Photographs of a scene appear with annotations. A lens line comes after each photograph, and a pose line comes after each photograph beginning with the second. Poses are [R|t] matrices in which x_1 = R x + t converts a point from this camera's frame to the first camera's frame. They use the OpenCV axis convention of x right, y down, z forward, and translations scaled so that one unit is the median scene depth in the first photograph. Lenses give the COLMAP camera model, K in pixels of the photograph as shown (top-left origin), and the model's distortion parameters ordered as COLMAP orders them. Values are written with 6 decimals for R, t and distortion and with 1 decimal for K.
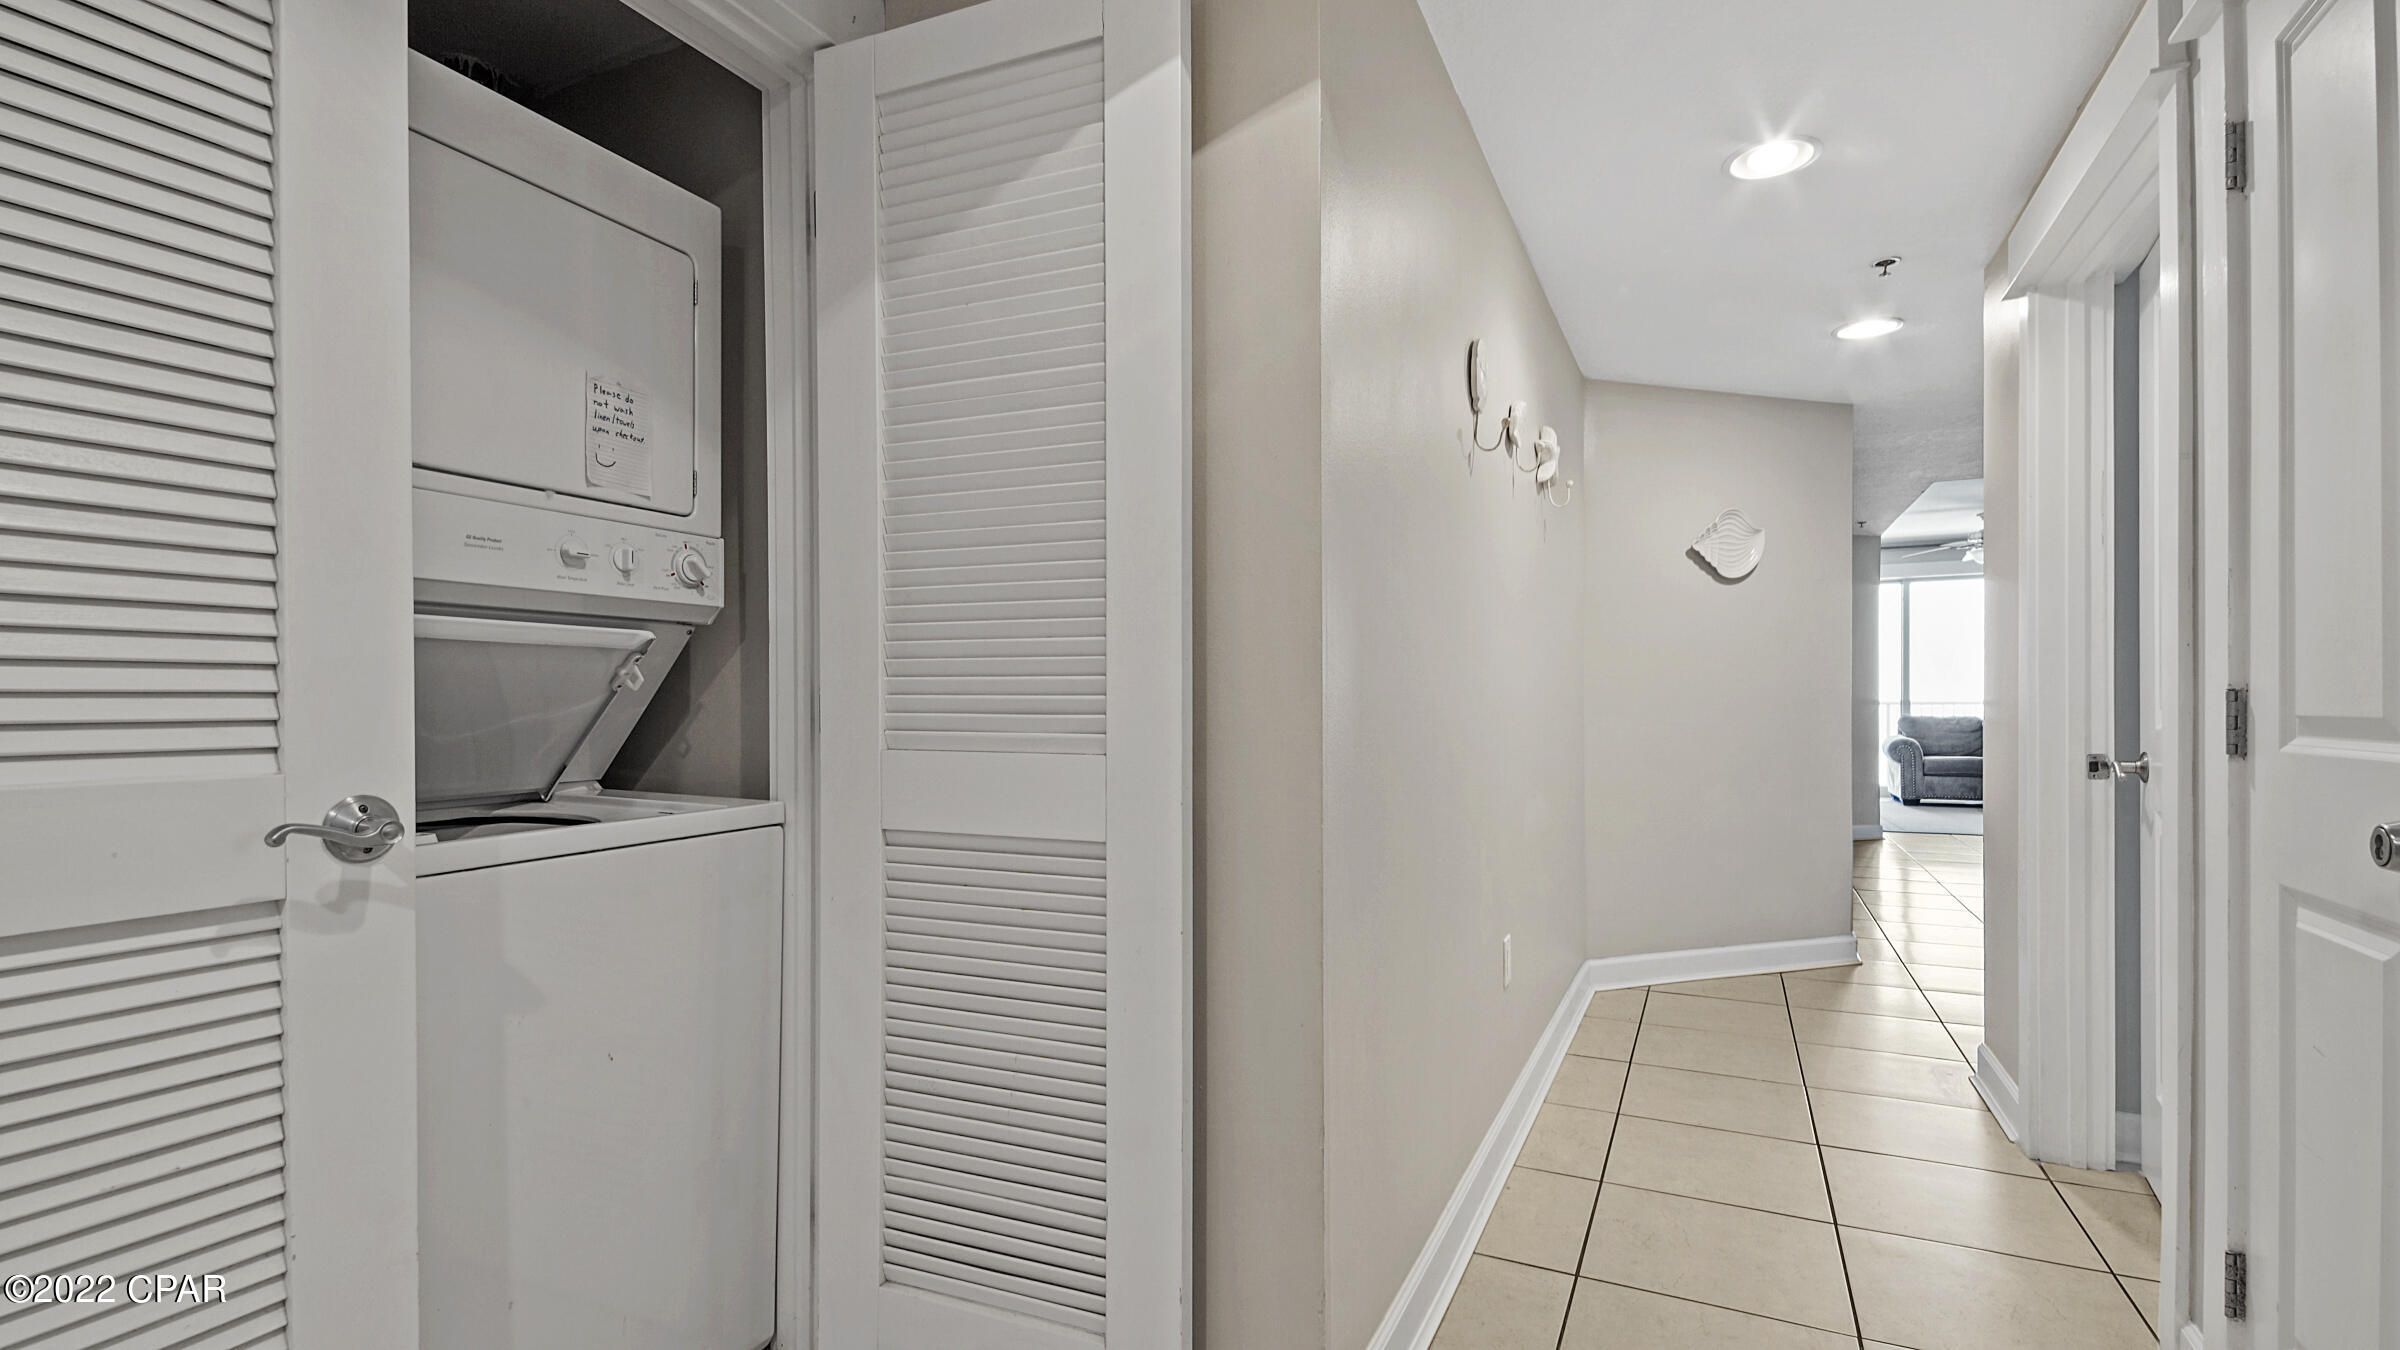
lens RADIAL K [[1082.1, 0, 1198.3], [0, 1082.1, 712.5], [0, 0, 1]] dist [-0.003922, -0.004520]
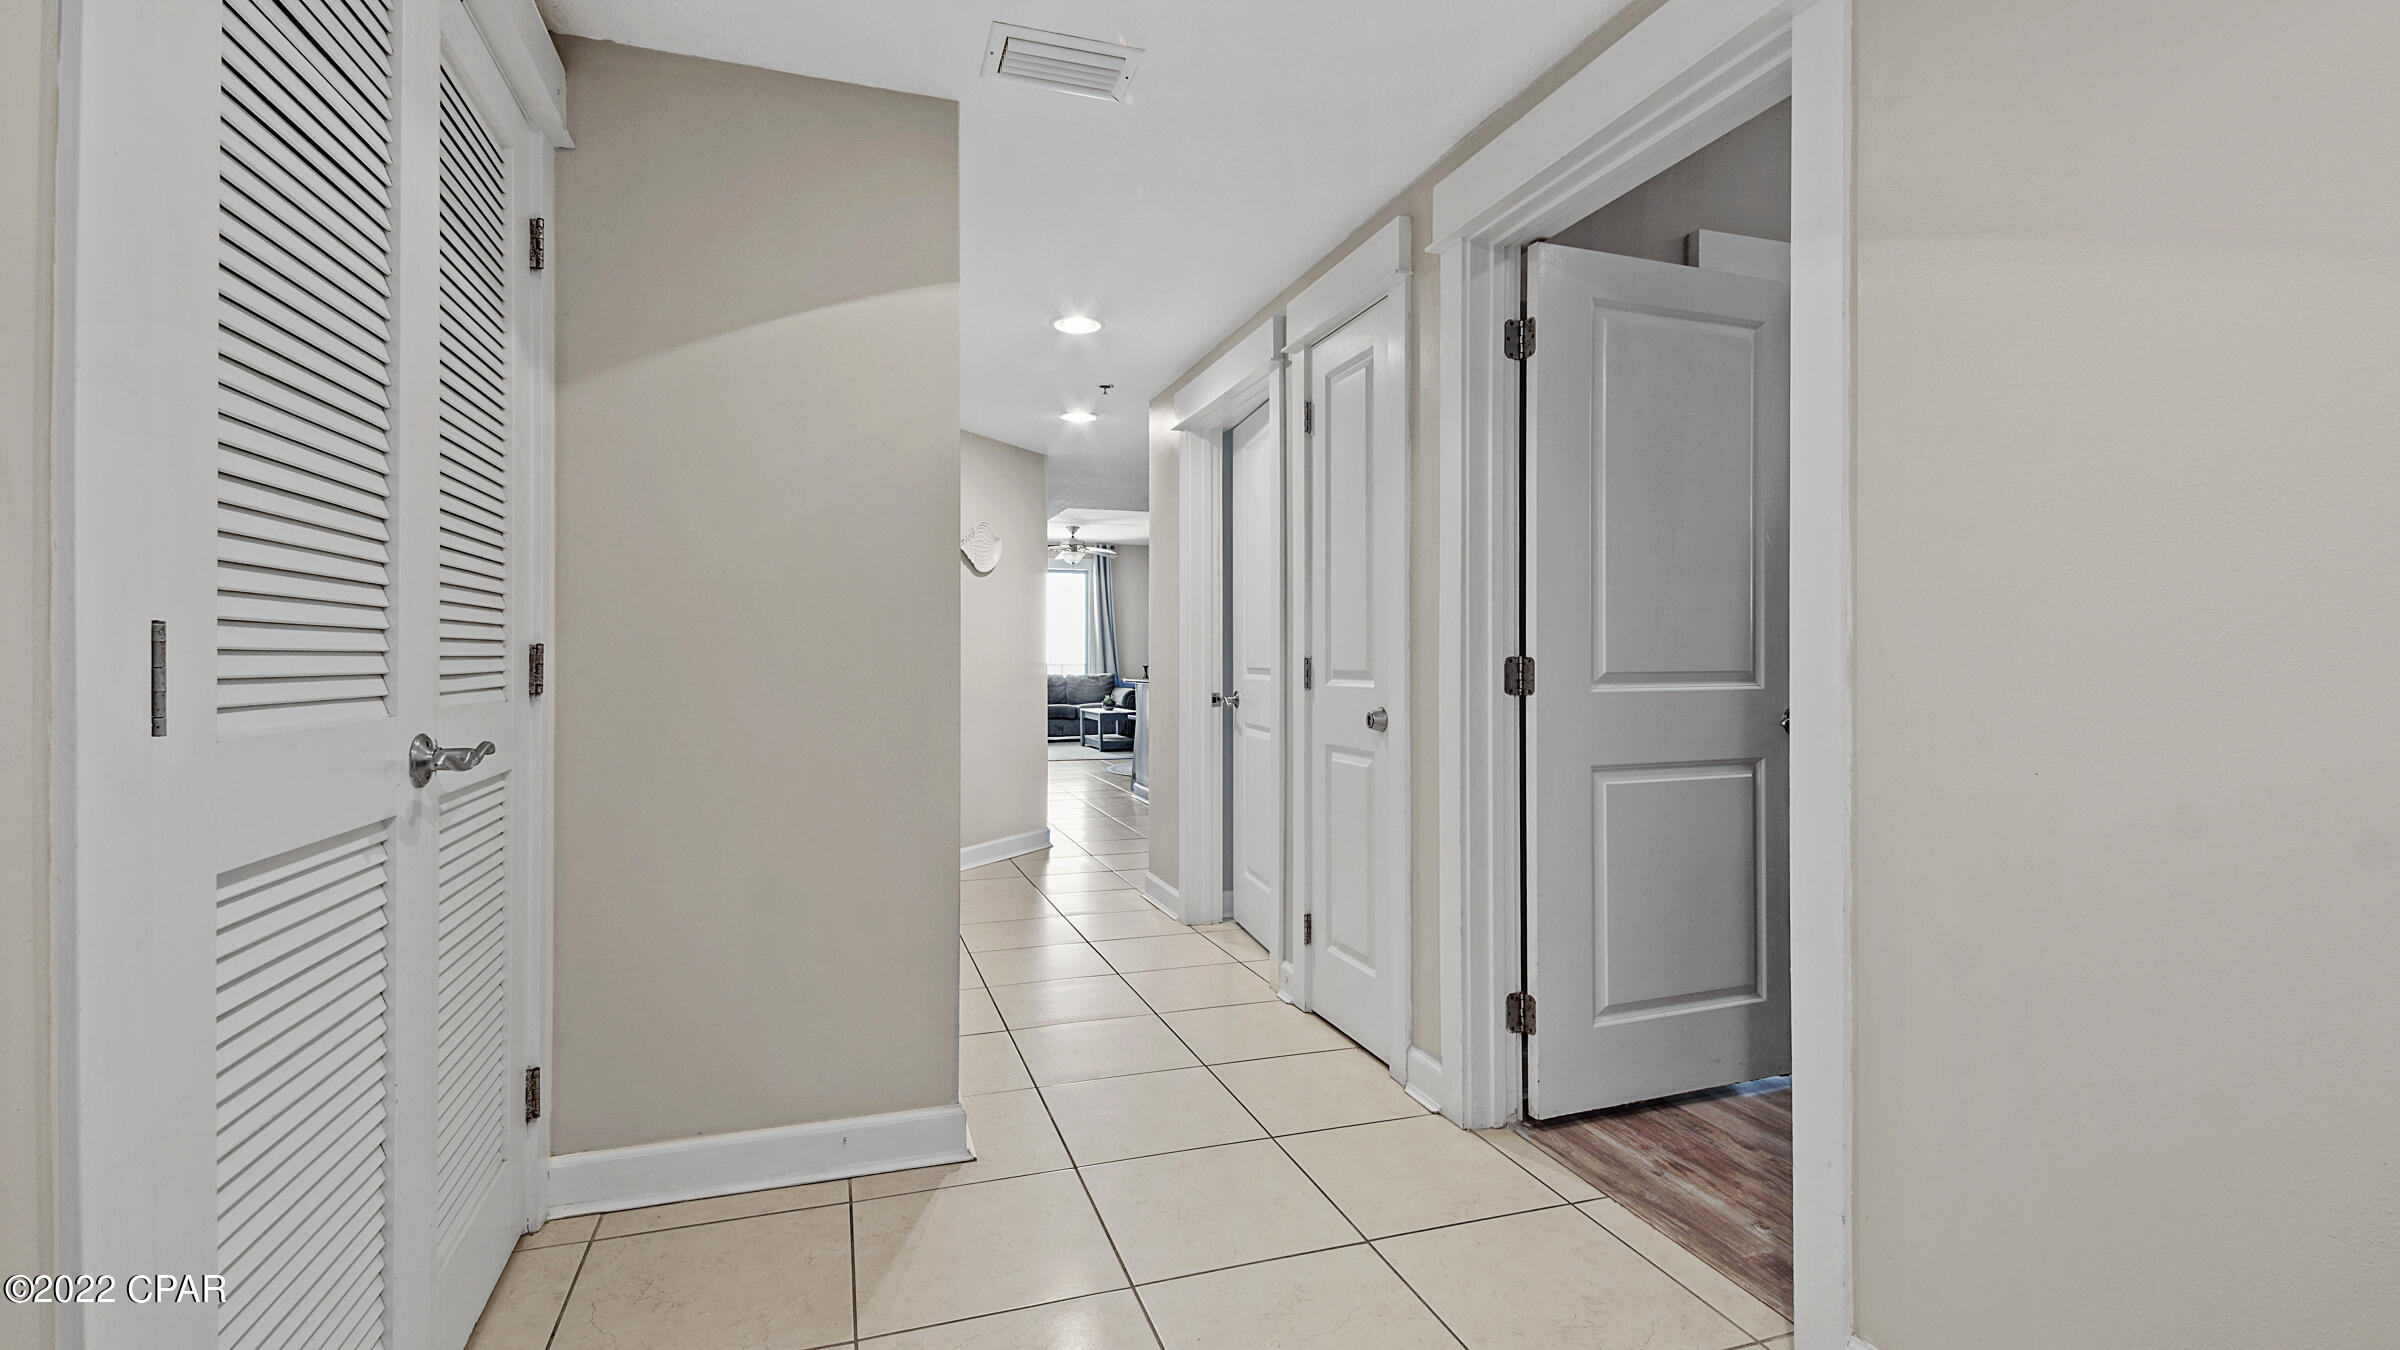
lens RADIAL K [[1082.1, 0, 1195.7], [0, 1082.1, 664.6], [0, 0, 1]] dist [-0.003922, -0.004520]
pose [[0.699125, 0.002380, 0.714995, -0.775735], [0.003458, 0.999972, -0.006709, 0.005392], [-0.714991, 0.007163, 0.699097, -0.386789]]
